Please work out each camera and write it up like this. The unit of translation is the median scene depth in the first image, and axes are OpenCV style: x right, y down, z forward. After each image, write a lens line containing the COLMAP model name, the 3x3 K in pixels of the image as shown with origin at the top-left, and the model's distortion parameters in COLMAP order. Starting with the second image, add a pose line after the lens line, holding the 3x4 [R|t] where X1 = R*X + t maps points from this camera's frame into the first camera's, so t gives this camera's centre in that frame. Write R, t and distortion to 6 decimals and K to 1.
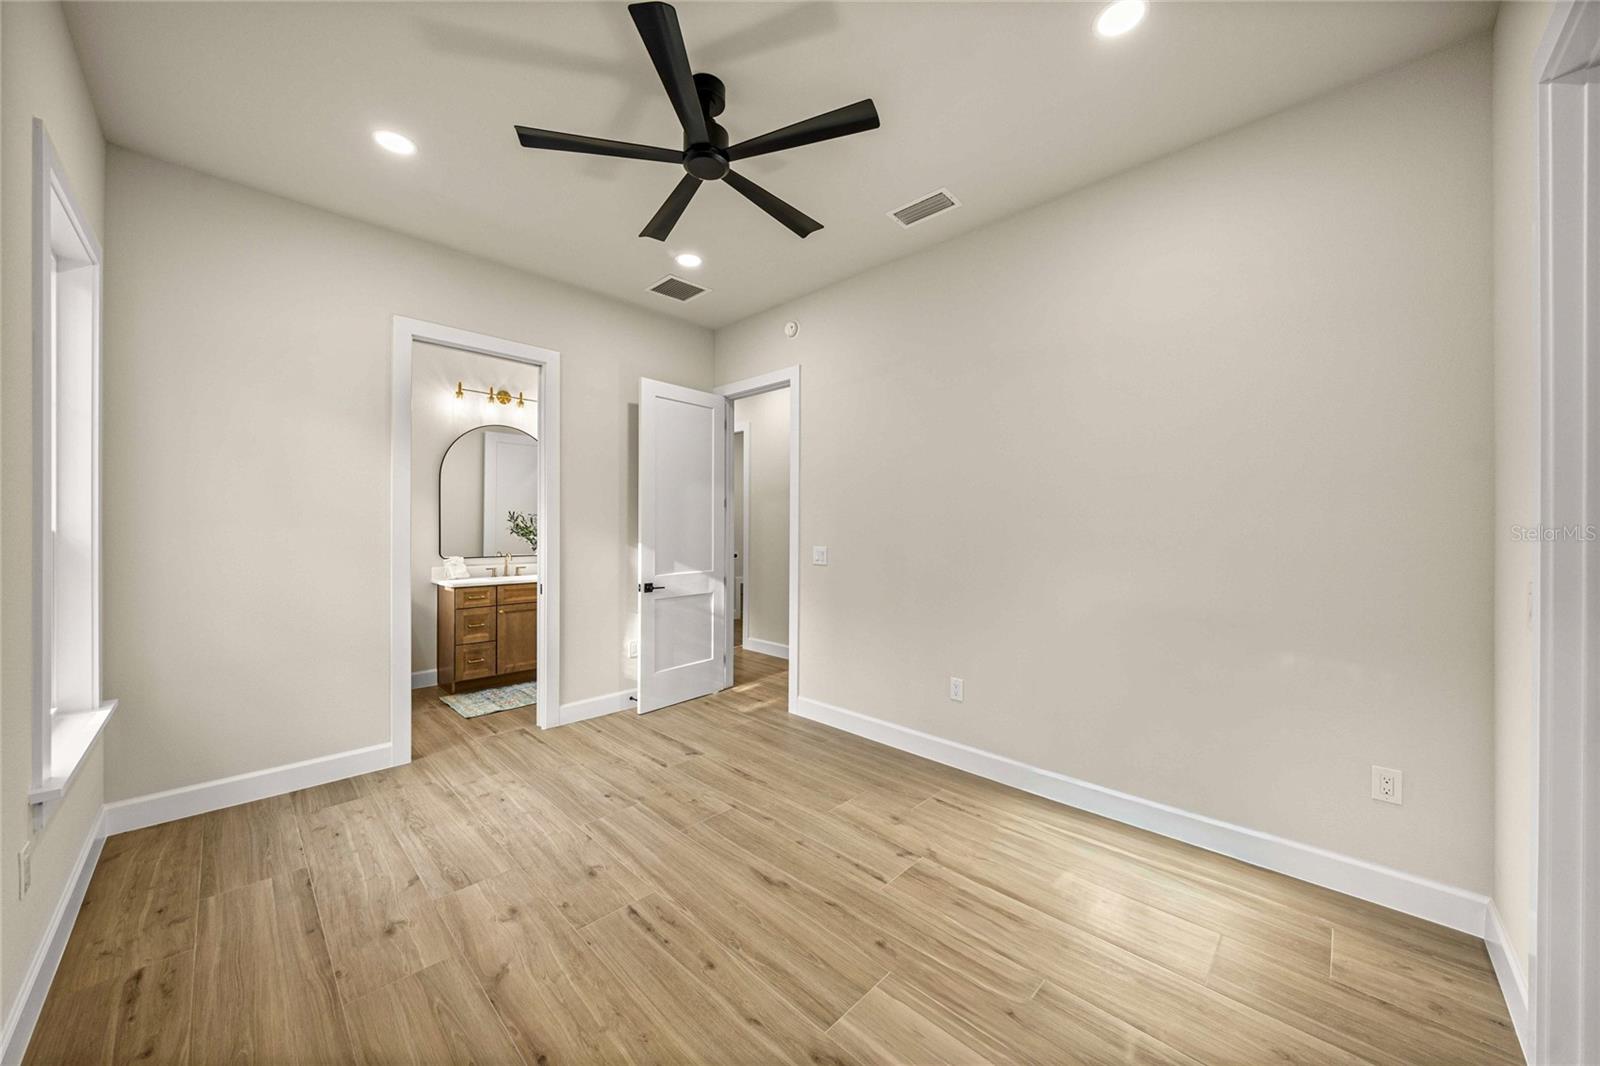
lens RADIAL K [[565.6, 0, 794.8], [0, 565.6, 527.2], [0, 0, 1]] dist [0.001168, 0.000021]
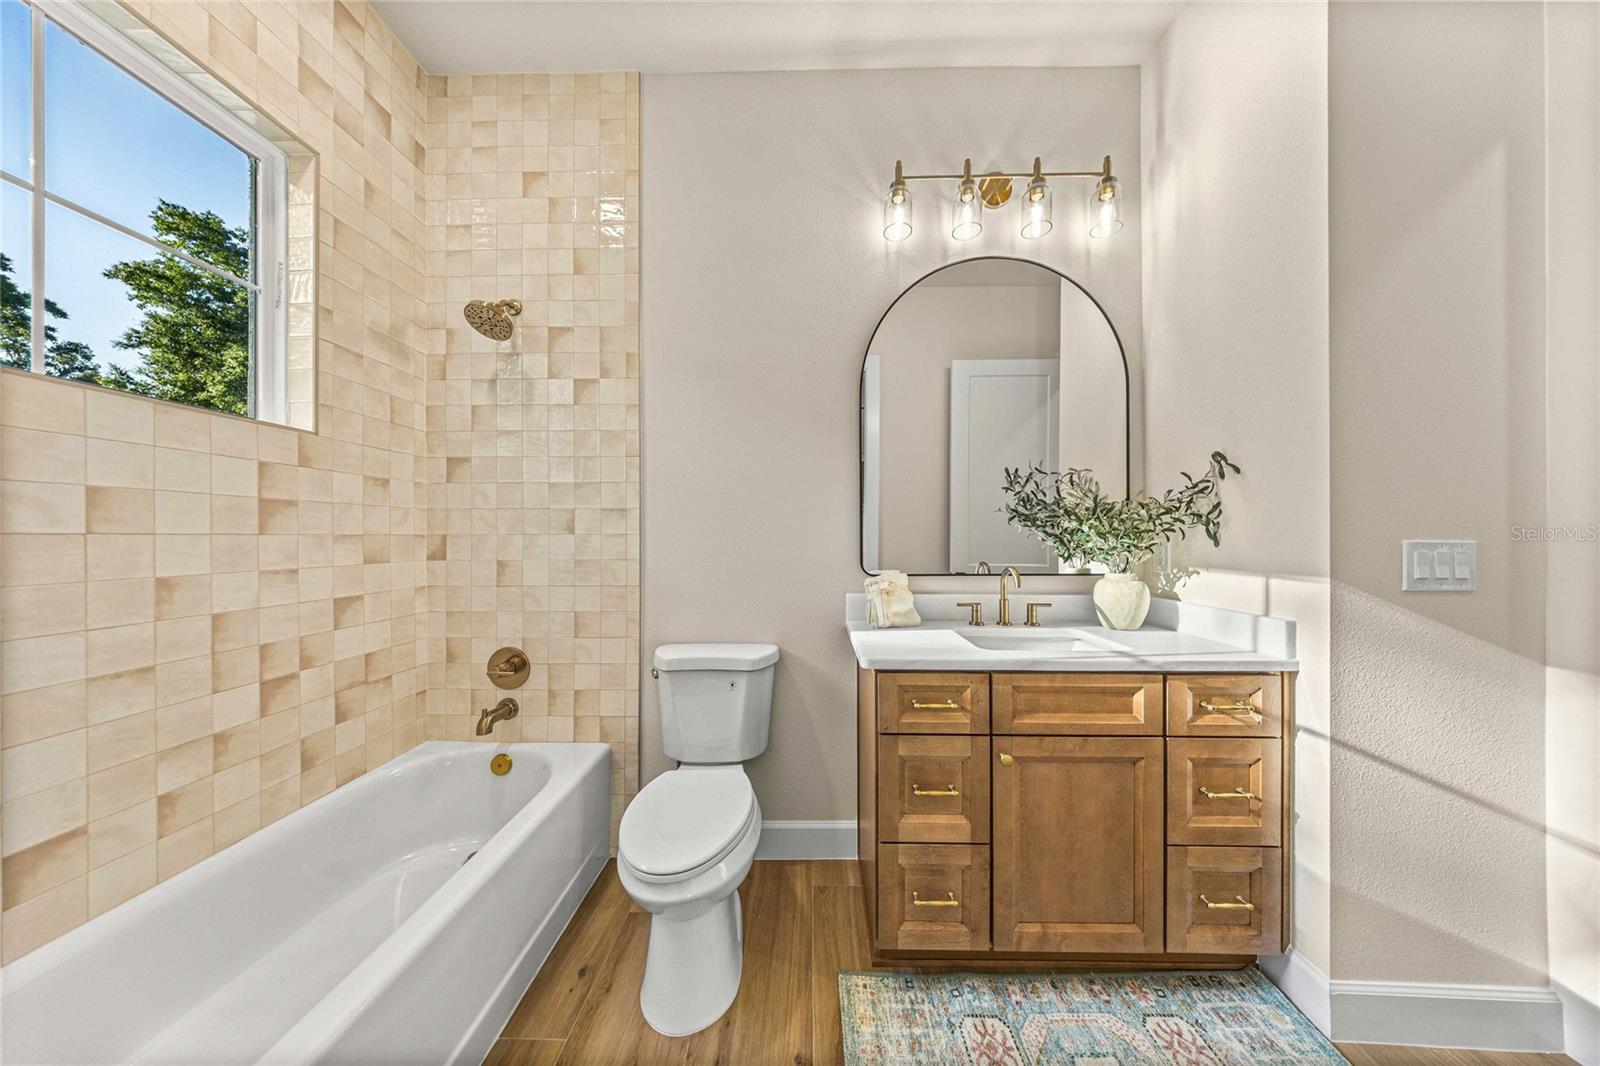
lens RADIAL K [[464.2, 0, 803.6], [0, 464.2, 535.2], [0, 0, 1]] dist [0.001535, 0.000013]
pose [[0.694340, -0.005020, -0.719629, -0.566077], [0.003576, 0.999987, -0.003525, 0.036353], [0.719638, -0.000126, 0.694349, 1.020708]]
